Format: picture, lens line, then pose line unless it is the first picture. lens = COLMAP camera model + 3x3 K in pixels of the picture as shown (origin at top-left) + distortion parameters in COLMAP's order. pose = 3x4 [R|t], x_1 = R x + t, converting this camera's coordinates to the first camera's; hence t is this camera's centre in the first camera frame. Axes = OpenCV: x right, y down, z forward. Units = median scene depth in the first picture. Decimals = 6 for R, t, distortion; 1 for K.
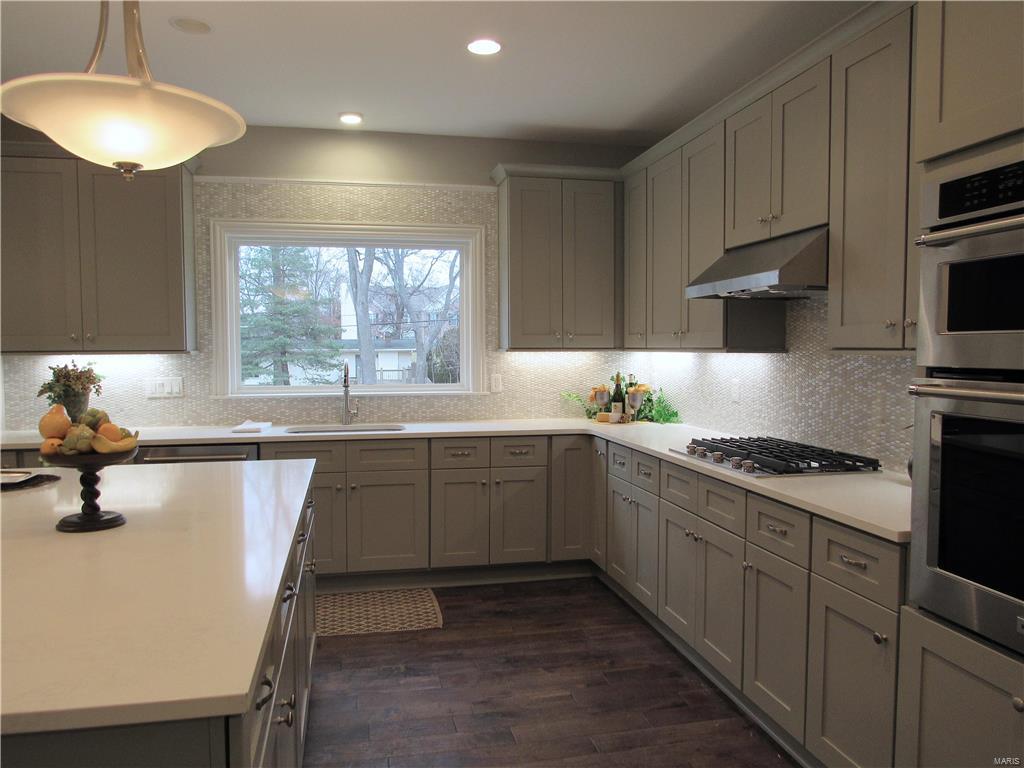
lens RADIAL K [[736.3, 0, 512.0], [0, 736.3, 386.4], [0, 0, 1]] dist [-0.052304, 0.033848]
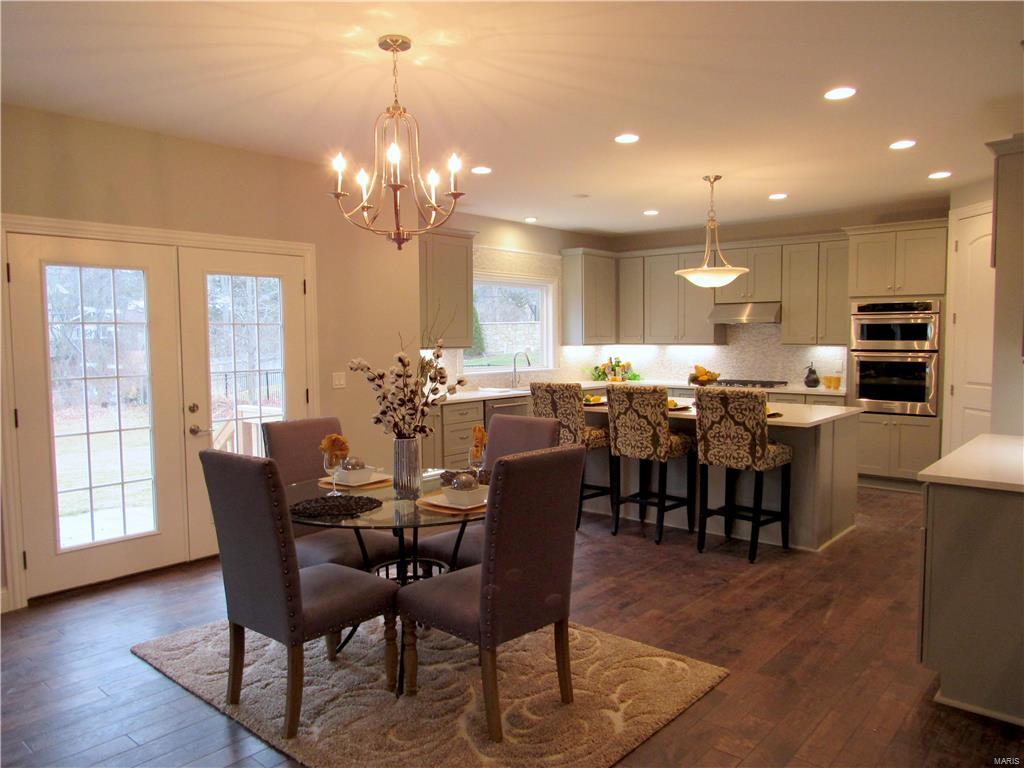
lens RADIAL K [[736.3, 0, 507.6], [0, 736.3, 385.3], [0, 0, 1]] dist [-0.052304, 0.033848]
pose [[0.798165, -0.044257, 0.600811, -1.393813], [0.037264, 0.999015, 0.024086, 0.001983], [-0.601286, 0.003164, 0.799028, -0.435210]]
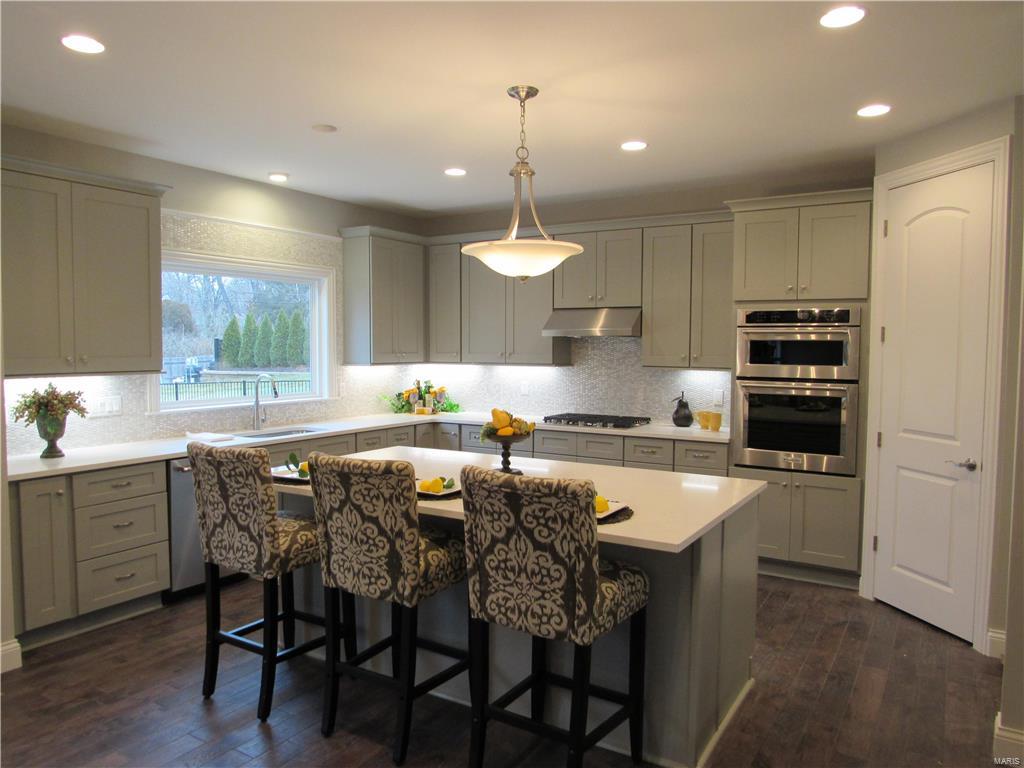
lens RADIAL K [[736.3, 0, 512.0], [0, 736.3, 390.2], [0, 0, 1]] dist [-0.052304, 0.033848]
pose [[0.685395, -0.040090, 0.727067, -0.854540], [0.032643, 0.999171, 0.024322, -0.028971], [-0.727439, 0.007064, 0.686136, -0.114949]]
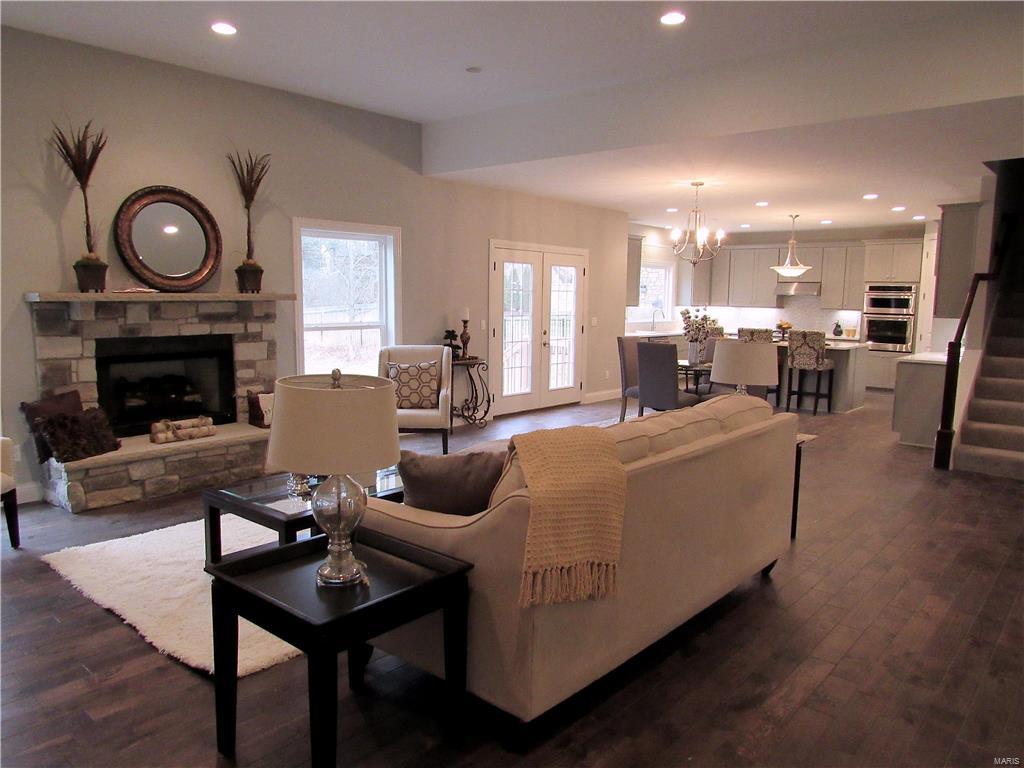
lens RADIAL K [[736.3, 0, 507.1], [0, 736.3, 383.4], [0, 0, 1]] dist [-0.052304, 0.033848]
pose [[0.796733, -0.058015, 0.601540, -2.553892], [0.012761, 0.996775, 0.079231, 0.020117], [-0.604196, -0.055450, 0.794904, -0.988120]]
